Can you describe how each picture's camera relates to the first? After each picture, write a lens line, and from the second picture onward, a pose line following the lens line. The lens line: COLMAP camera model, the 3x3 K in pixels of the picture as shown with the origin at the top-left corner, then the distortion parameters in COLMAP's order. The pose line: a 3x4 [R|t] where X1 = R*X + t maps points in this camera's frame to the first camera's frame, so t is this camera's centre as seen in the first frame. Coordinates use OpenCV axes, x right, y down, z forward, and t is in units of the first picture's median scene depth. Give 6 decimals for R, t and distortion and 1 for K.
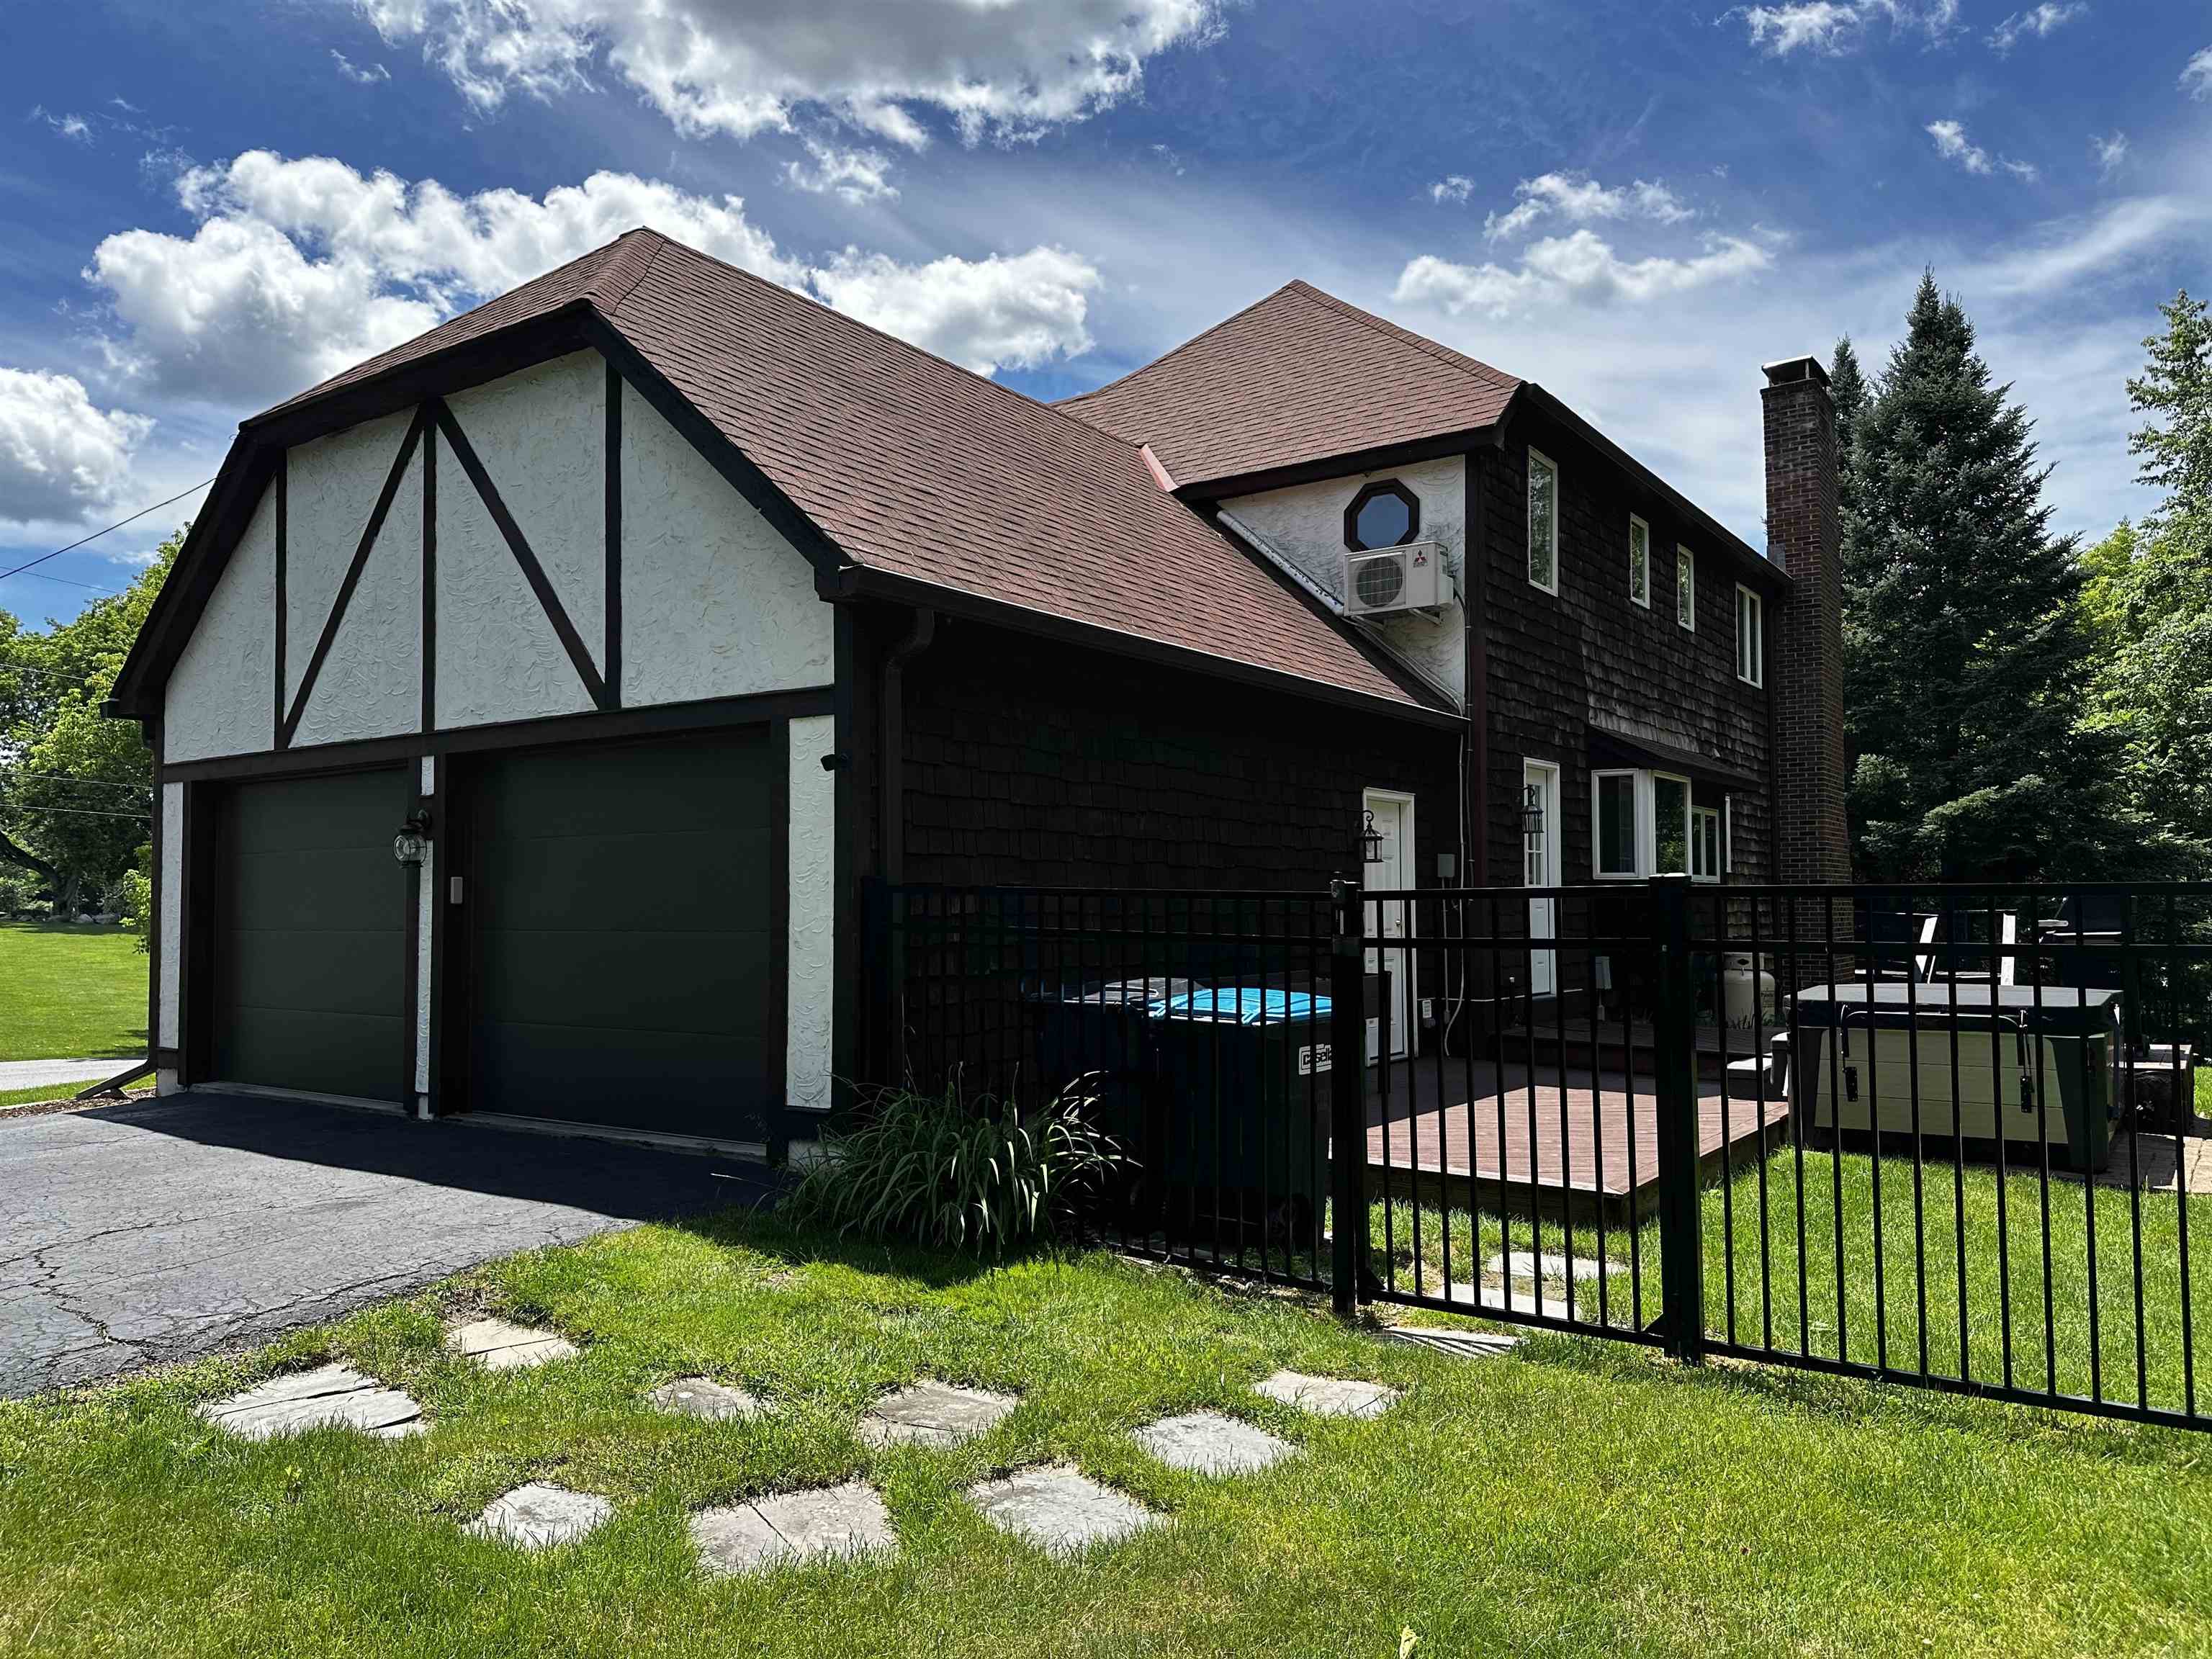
lens RADIAL K [[1549.8, 0, 1035.5], [0, 1549.8, 841.8], [0, 0, 1]] dist [0.055205, -0.056389]
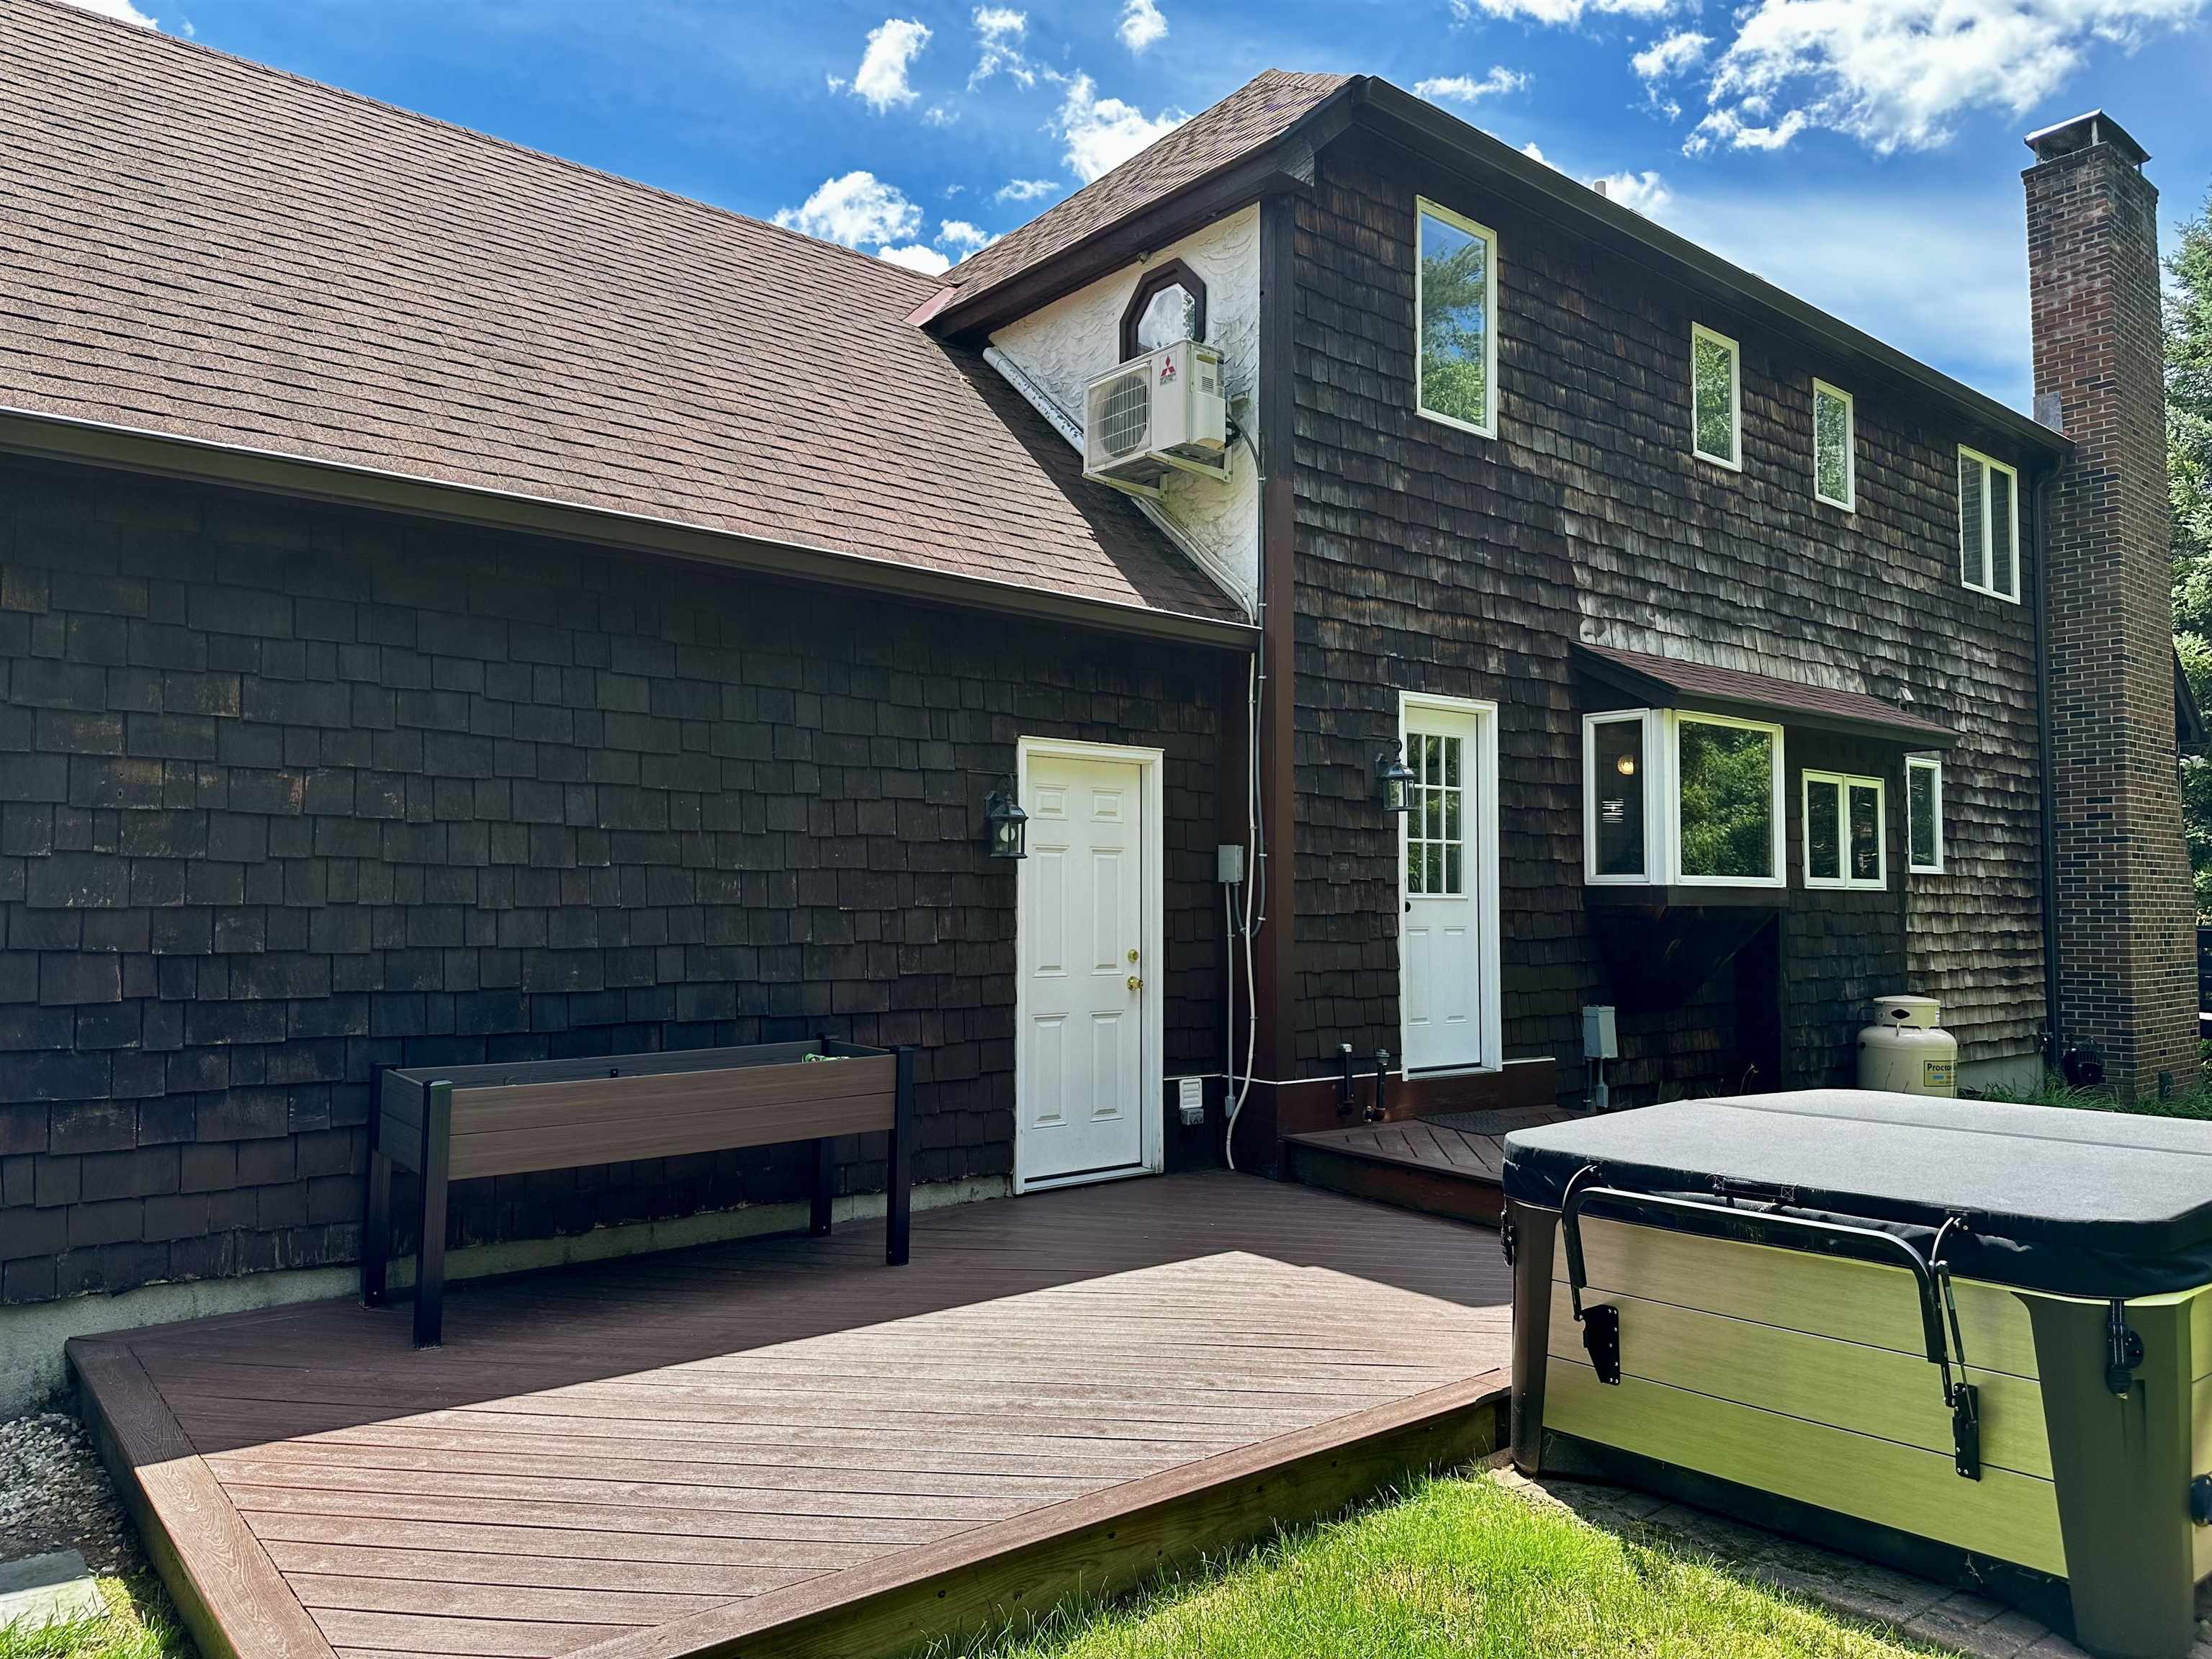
lens RADIAL K [[1549.8, 0, 1035.5], [0, 1549.8, 841.8], [0, 0, 1]] dist [0.055205, -0.056389]
pose [[0.971215, -0.005621, -0.238140, 0.302822], [0.005404, 0.999984, -0.001565, 0.006359], [0.238145, 0.000234, 0.971230, 0.339111]]
